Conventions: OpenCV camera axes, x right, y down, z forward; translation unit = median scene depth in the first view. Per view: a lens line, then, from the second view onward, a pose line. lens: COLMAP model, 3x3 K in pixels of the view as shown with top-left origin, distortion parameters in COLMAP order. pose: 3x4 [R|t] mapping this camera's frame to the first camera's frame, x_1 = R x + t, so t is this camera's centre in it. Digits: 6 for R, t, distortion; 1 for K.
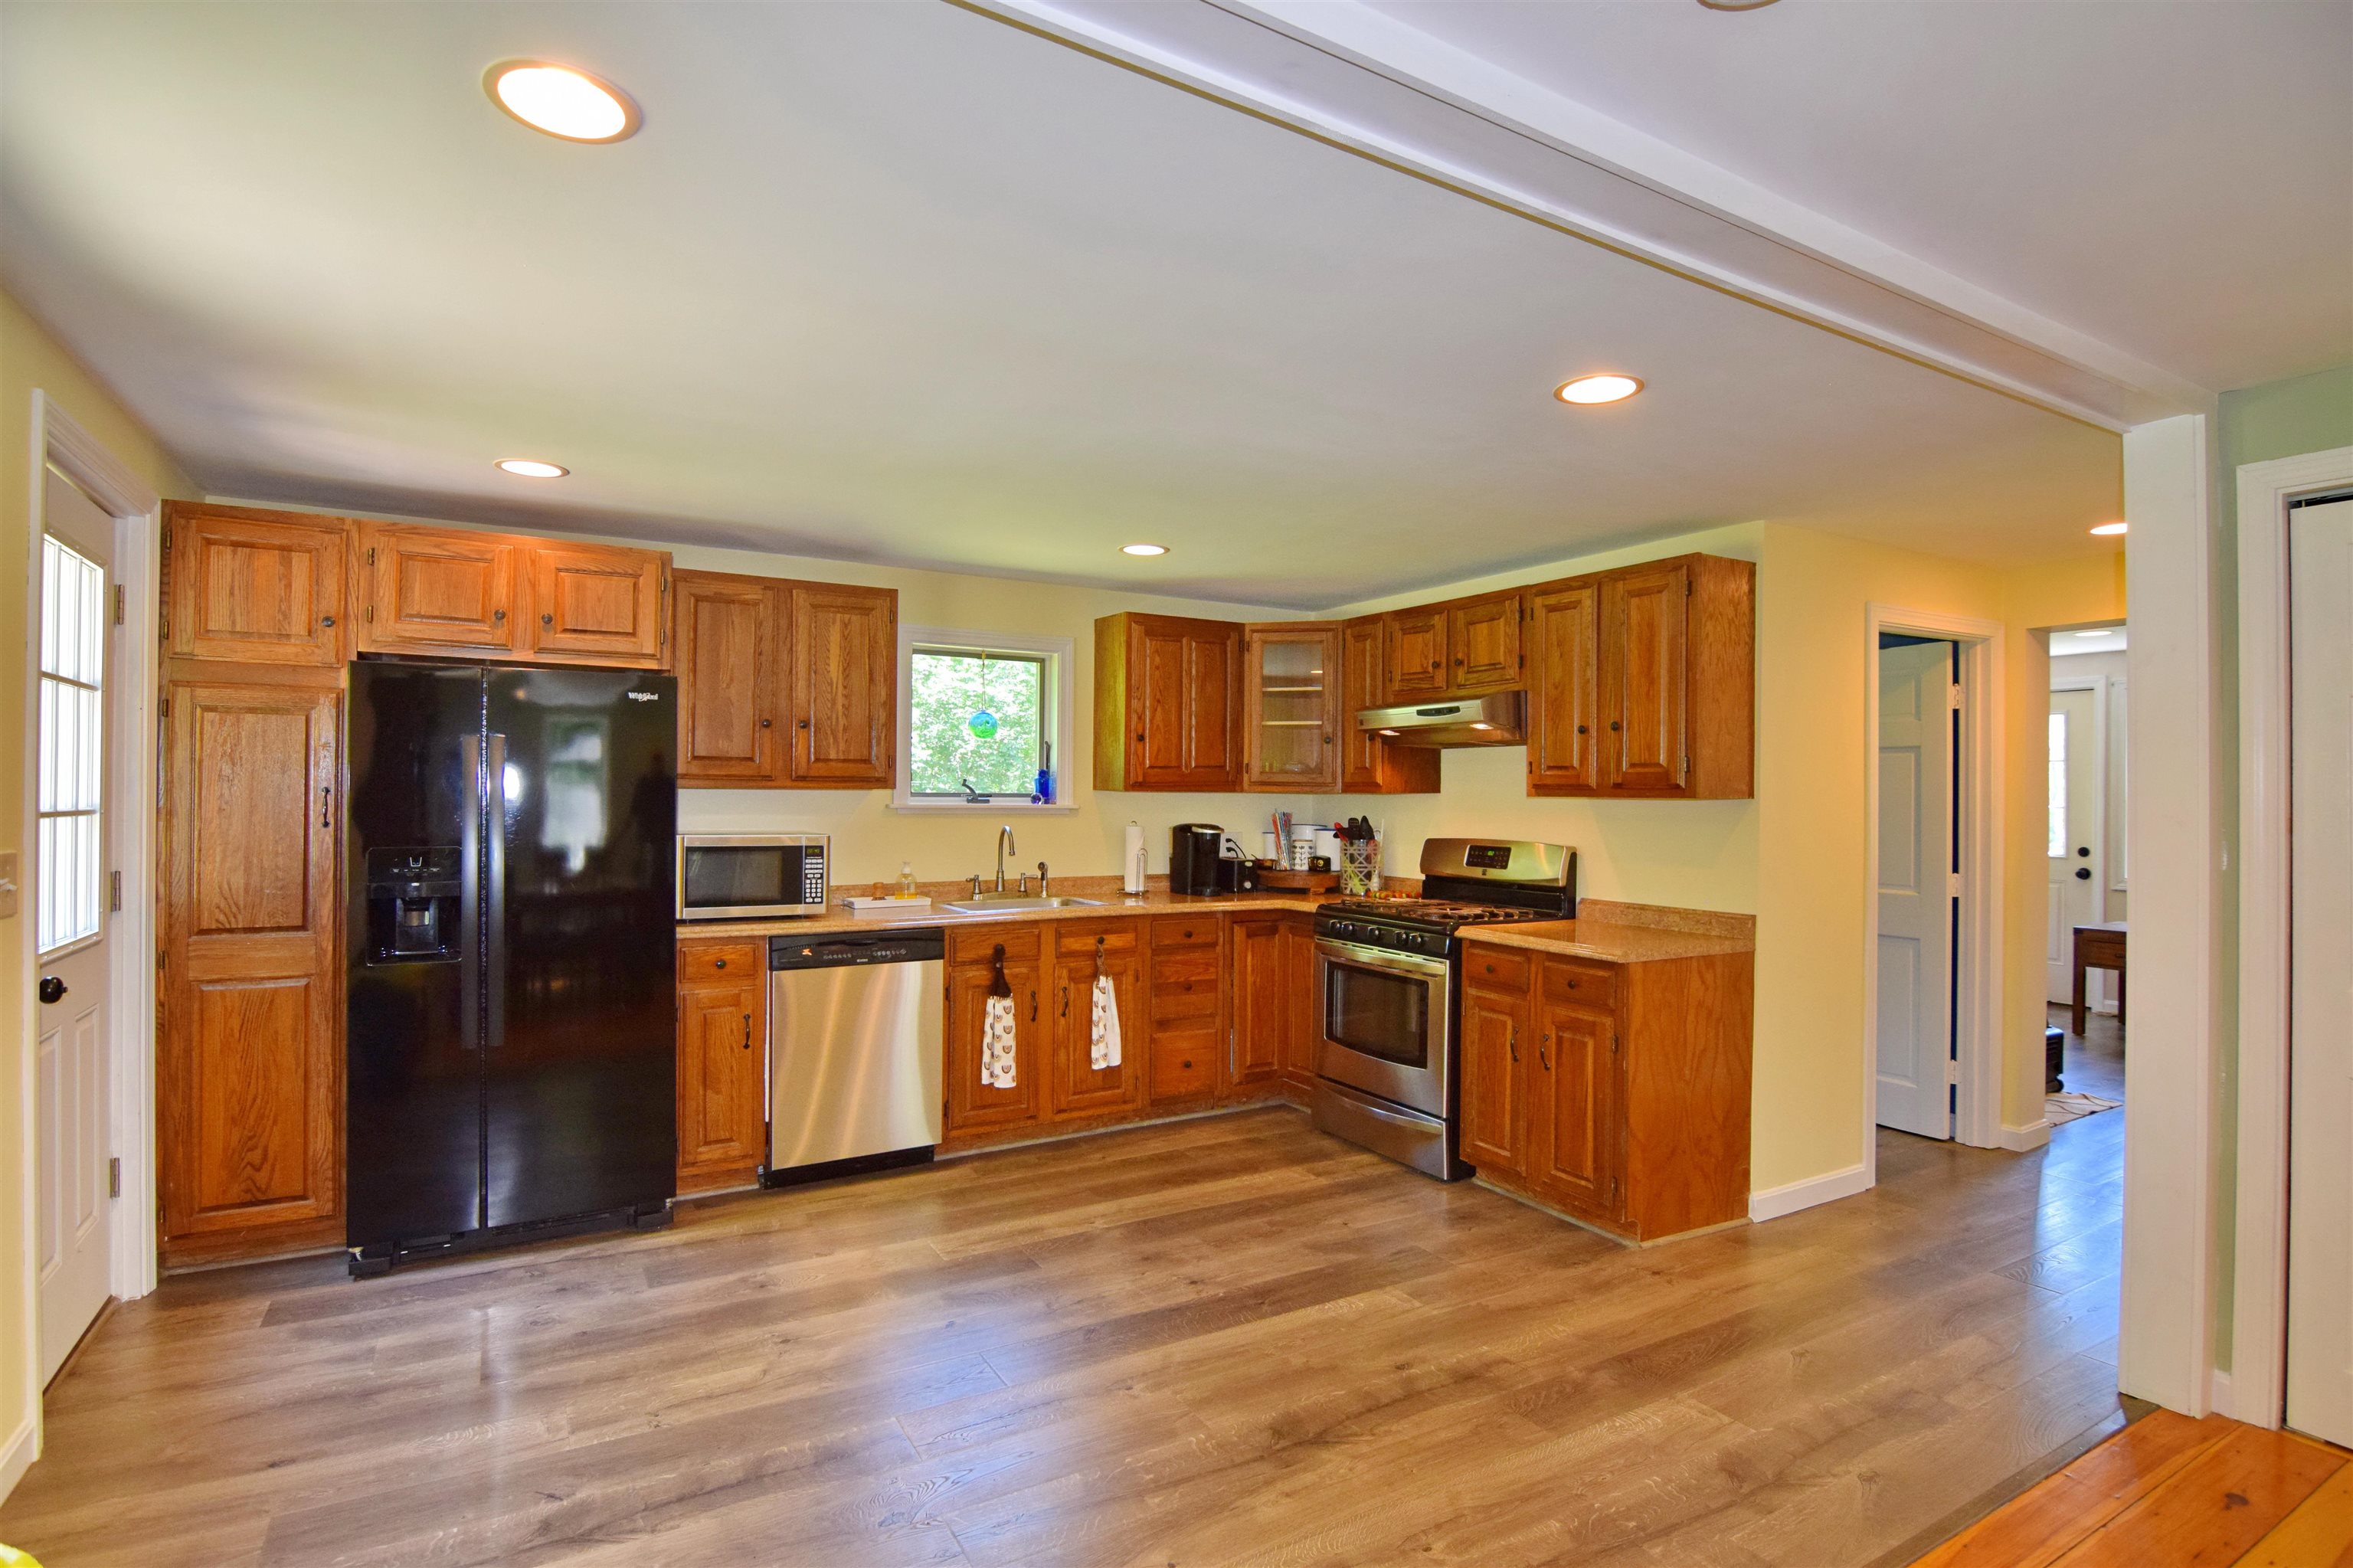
lens RADIAL K [[1164.5, 0, 1161.7], [0, 1164.5, 789.4], [0, 0, 1]] dist [-0.020050, -0.001631]
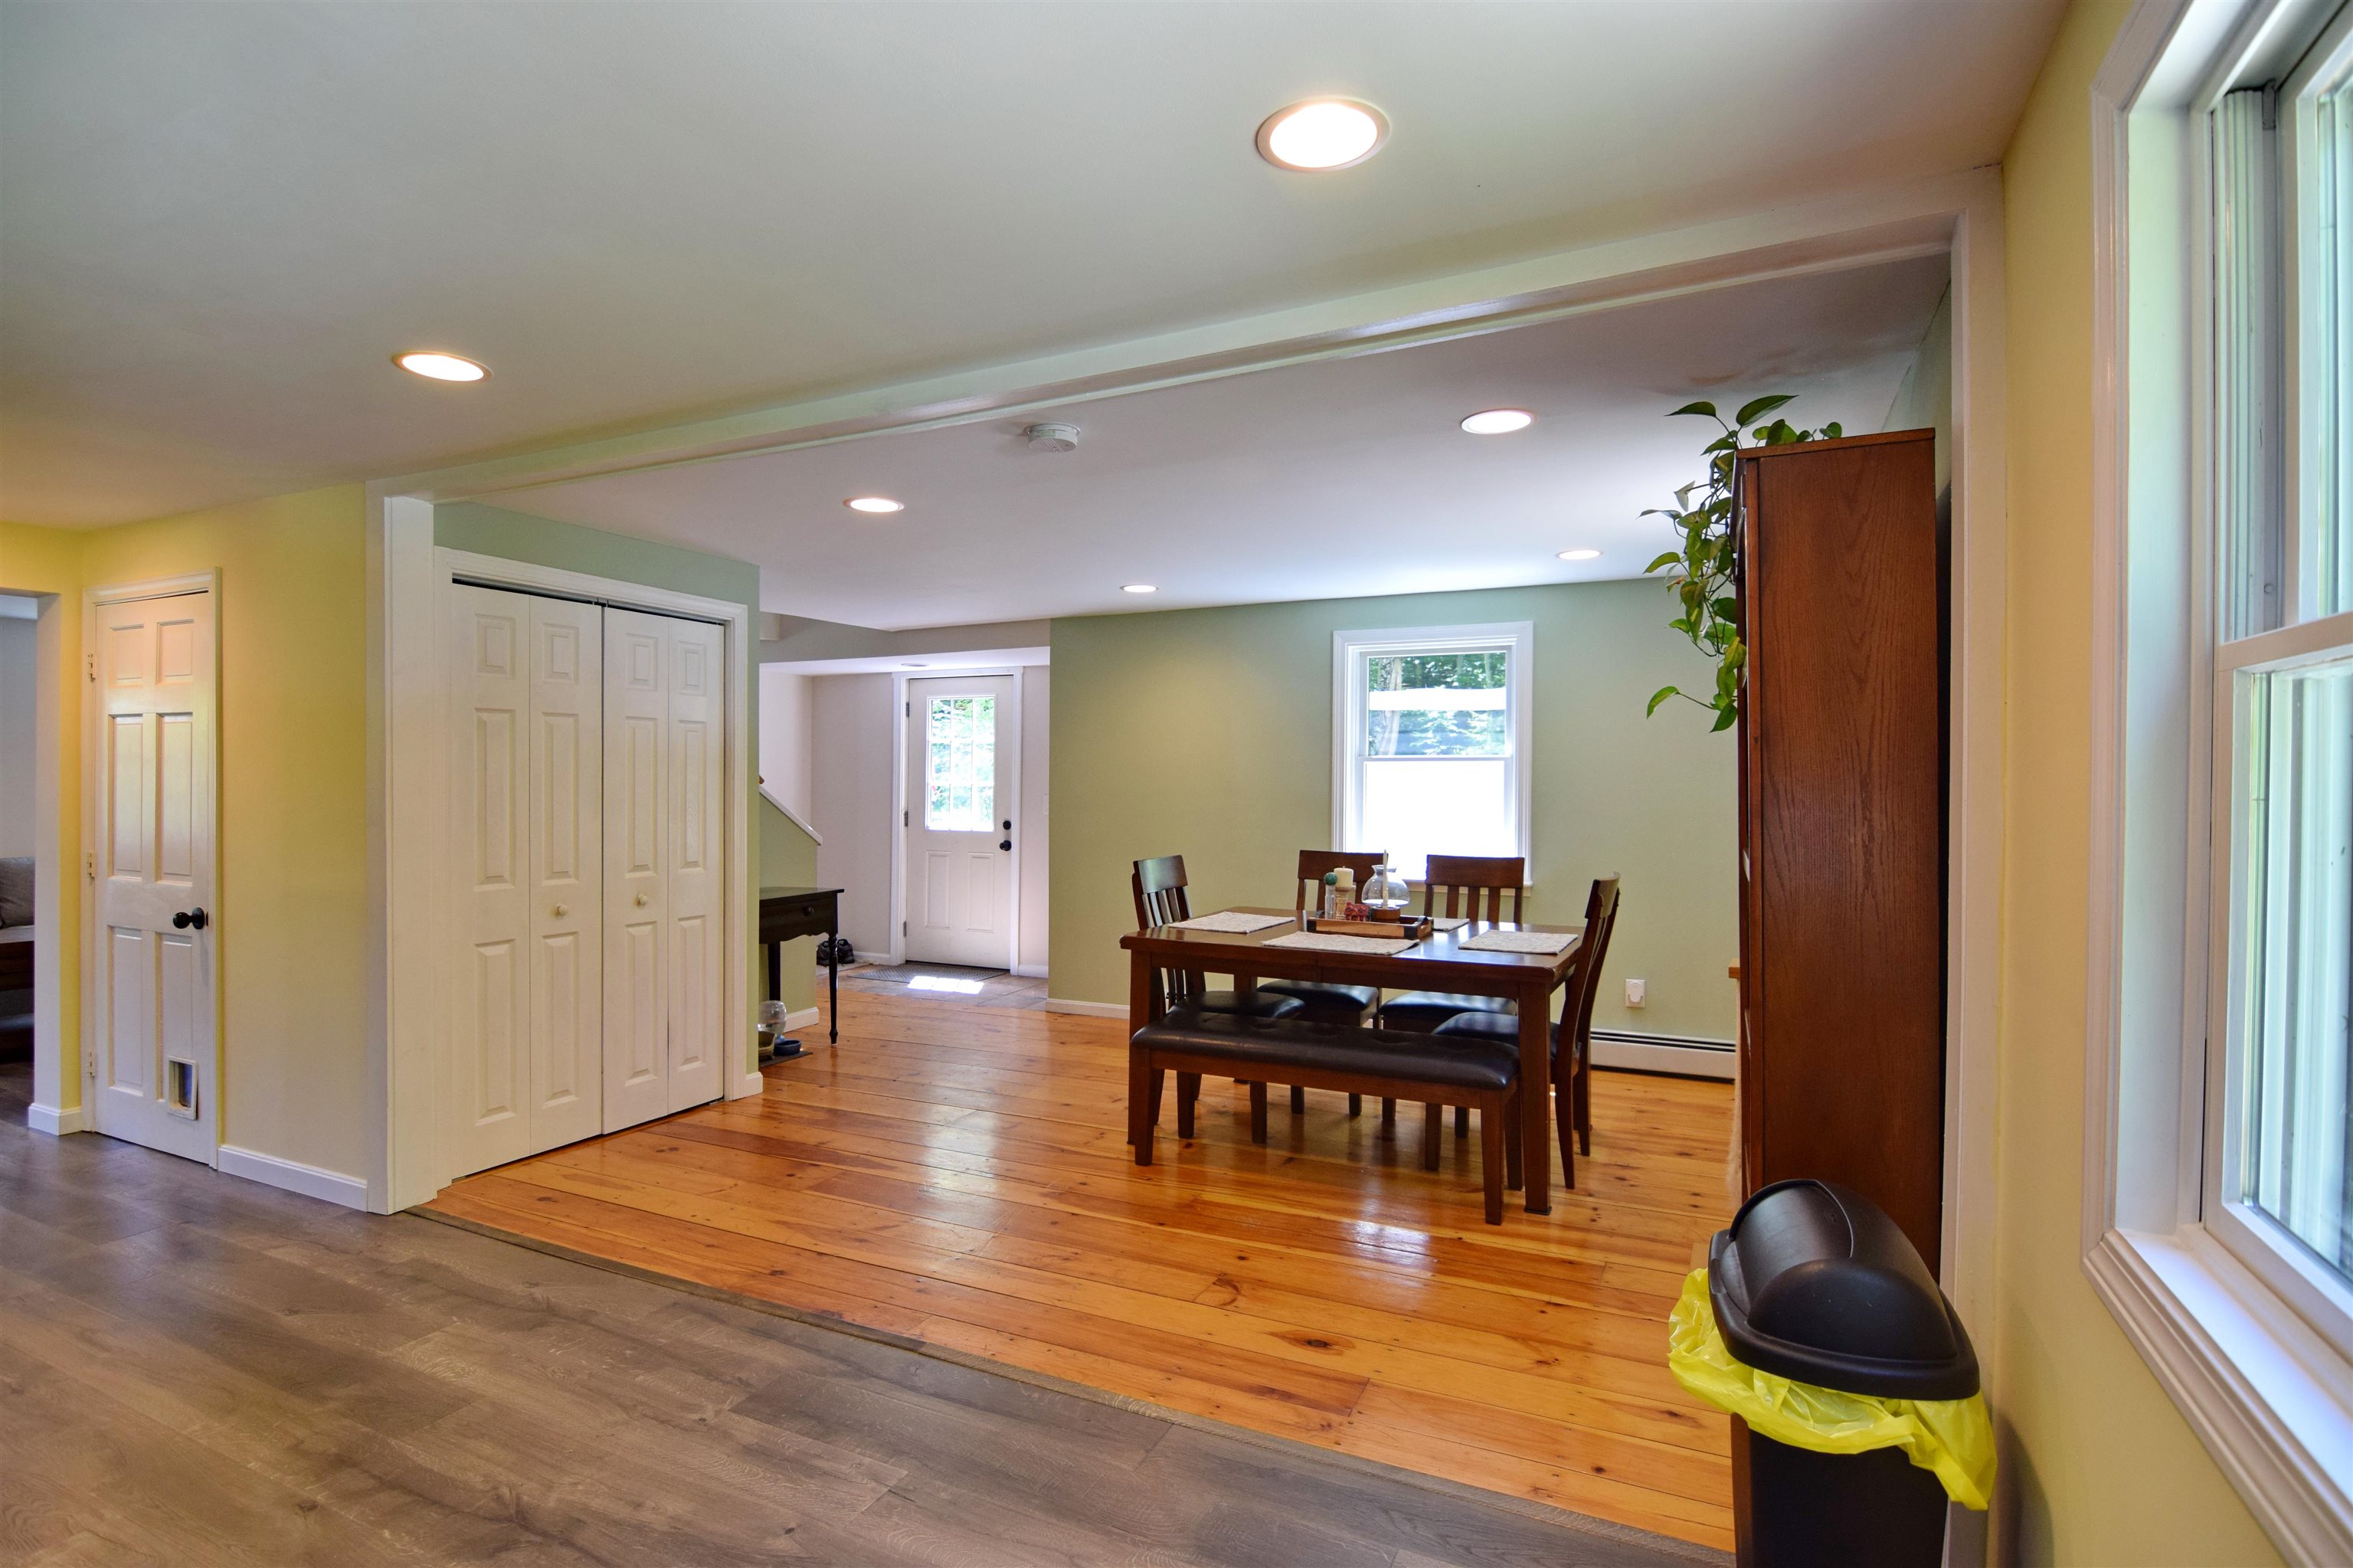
lens RADIAL K [[1130.9, 0, 1176.5], [0, 1130.9, 784.0], [0, 0, 1]] dist [0.006412, -0.020010]
pose [[-0.566769, -0.012457, 0.823782, -0.566776], [-0.010515, 0.999914, 0.007886, 0.001620], [-0.823809, -0.004193, -0.566851, 0.731145]]
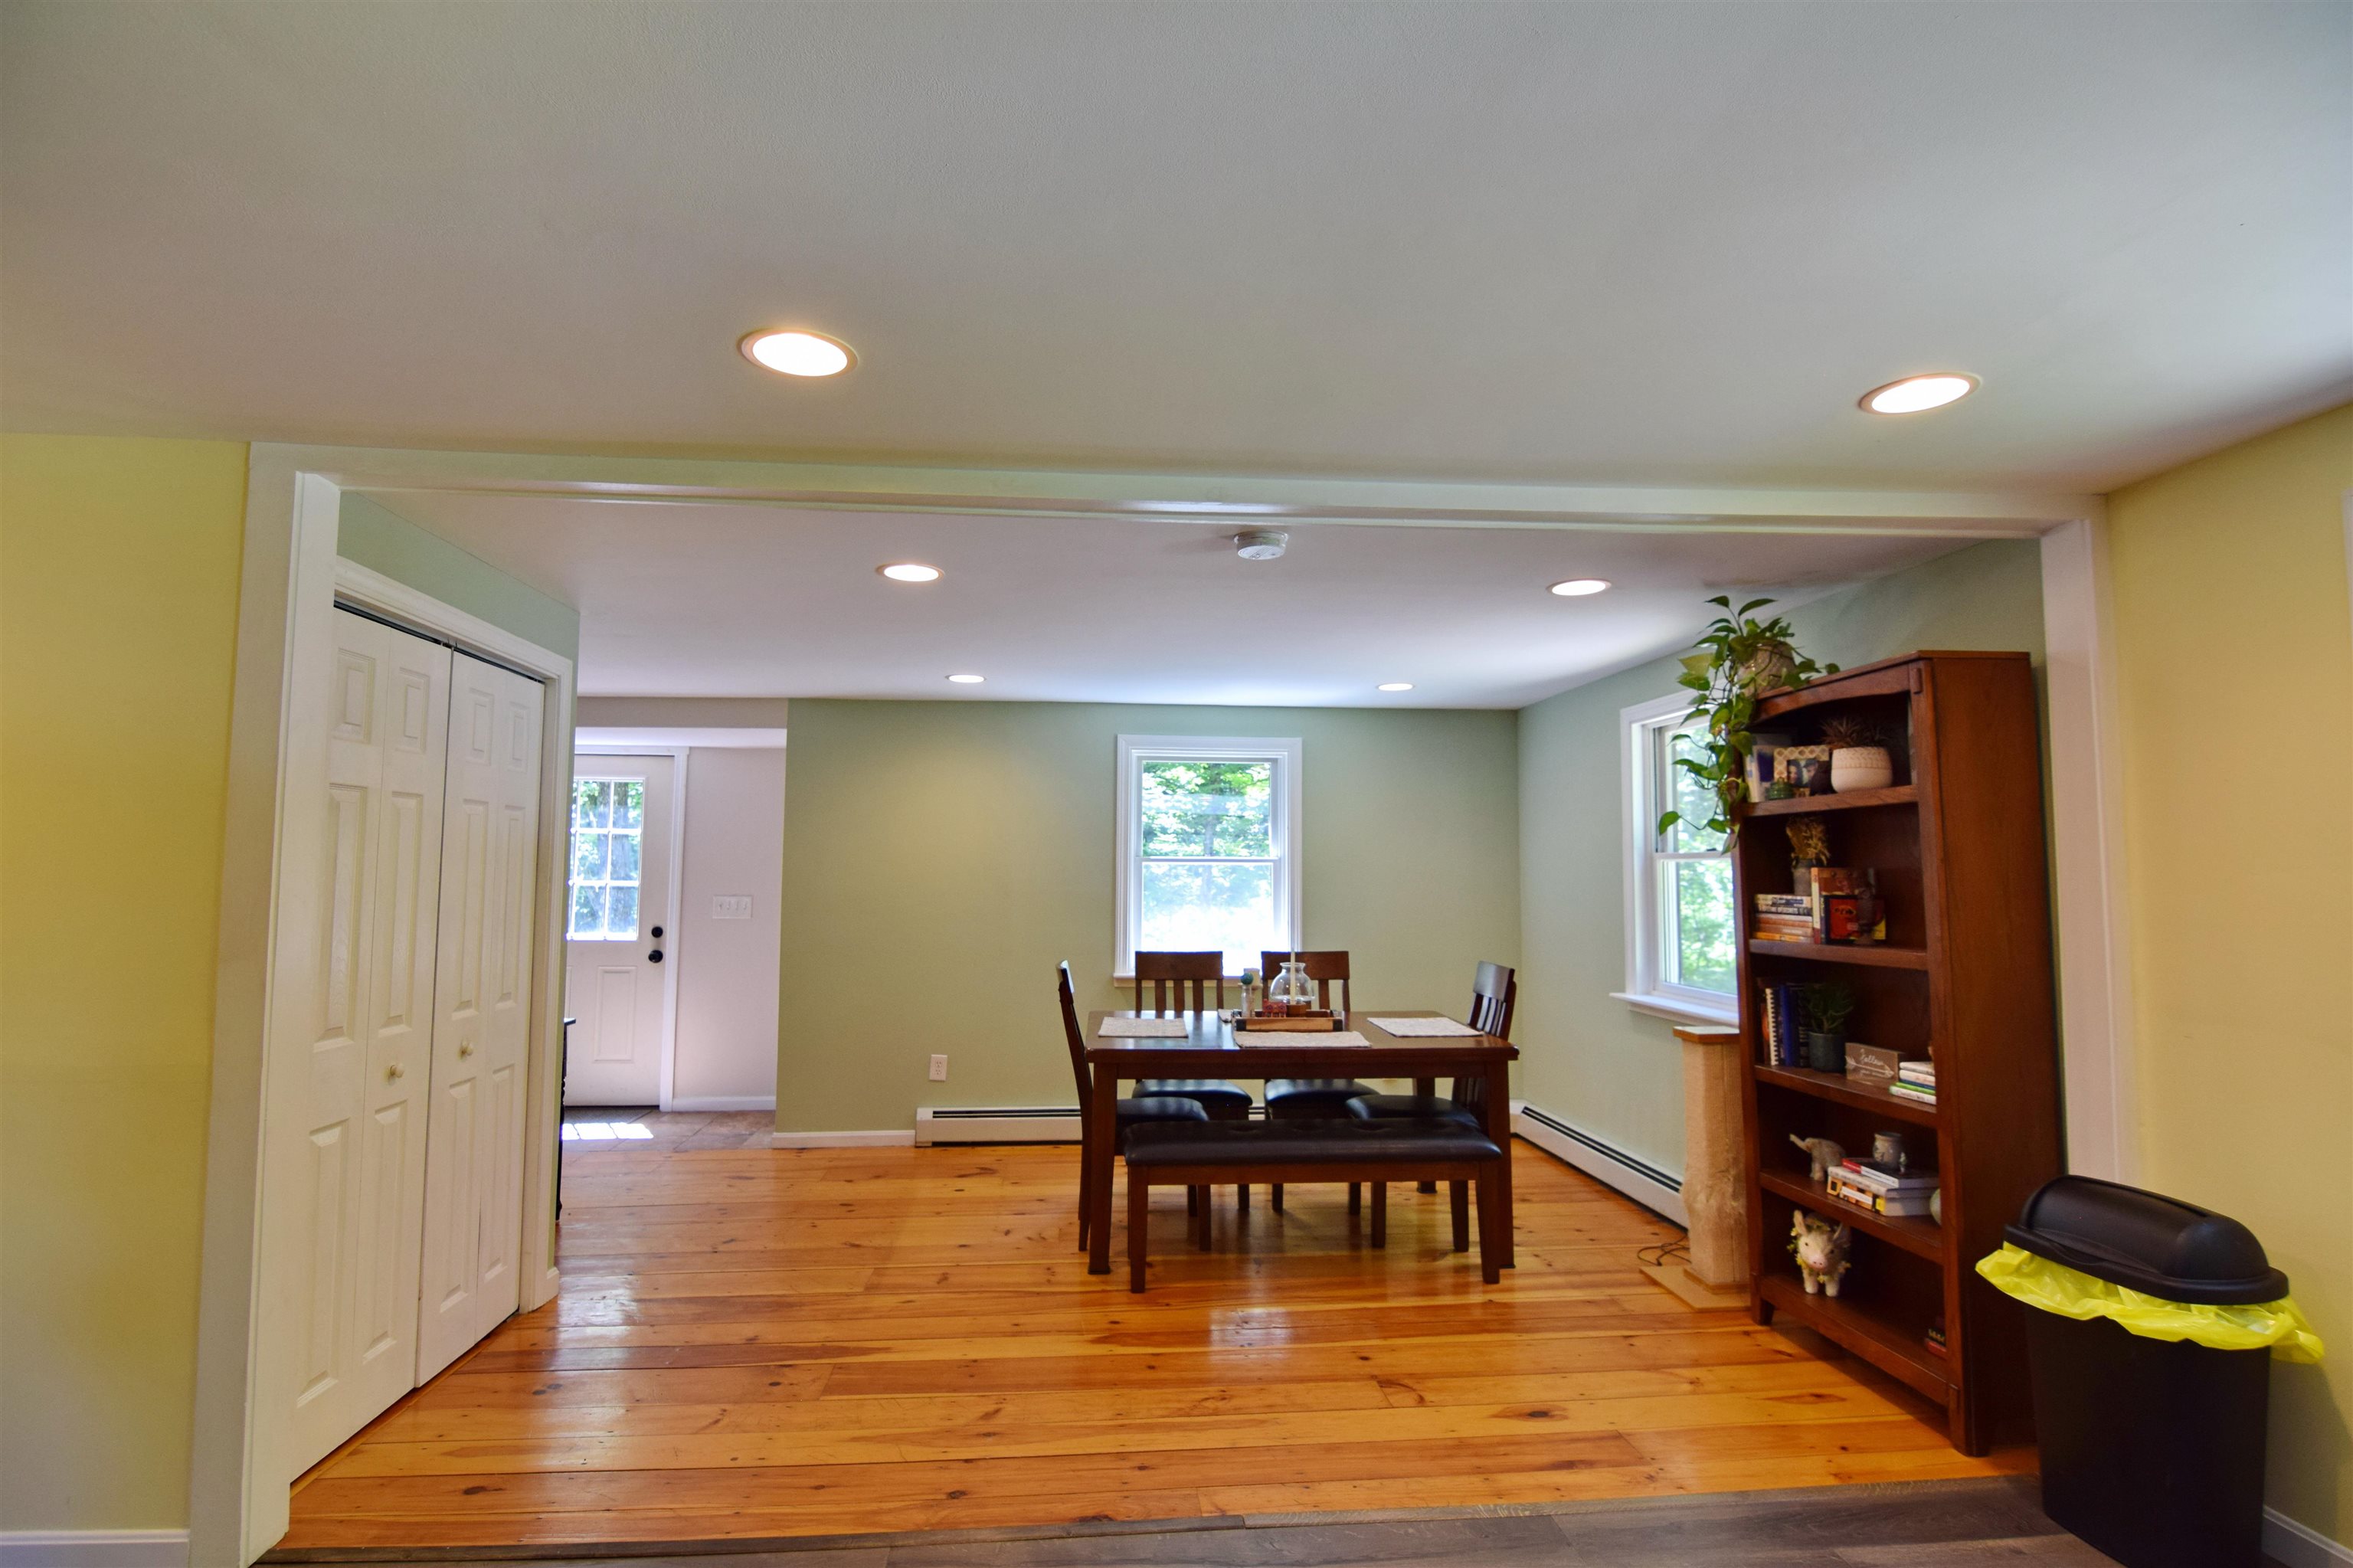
lens RADIAL K [[1130.9, 0, 1176.5], [0, 1130.9, 784.0], [0, 0, 1]] dist [0.006412, -0.020010]
pose [[-0.903430, 0.022778, 0.428130, -0.121626], [-0.012881, 0.996695, -0.080211, -0.001934], [-0.428542, -0.077980, -0.900150, 1.102630]]
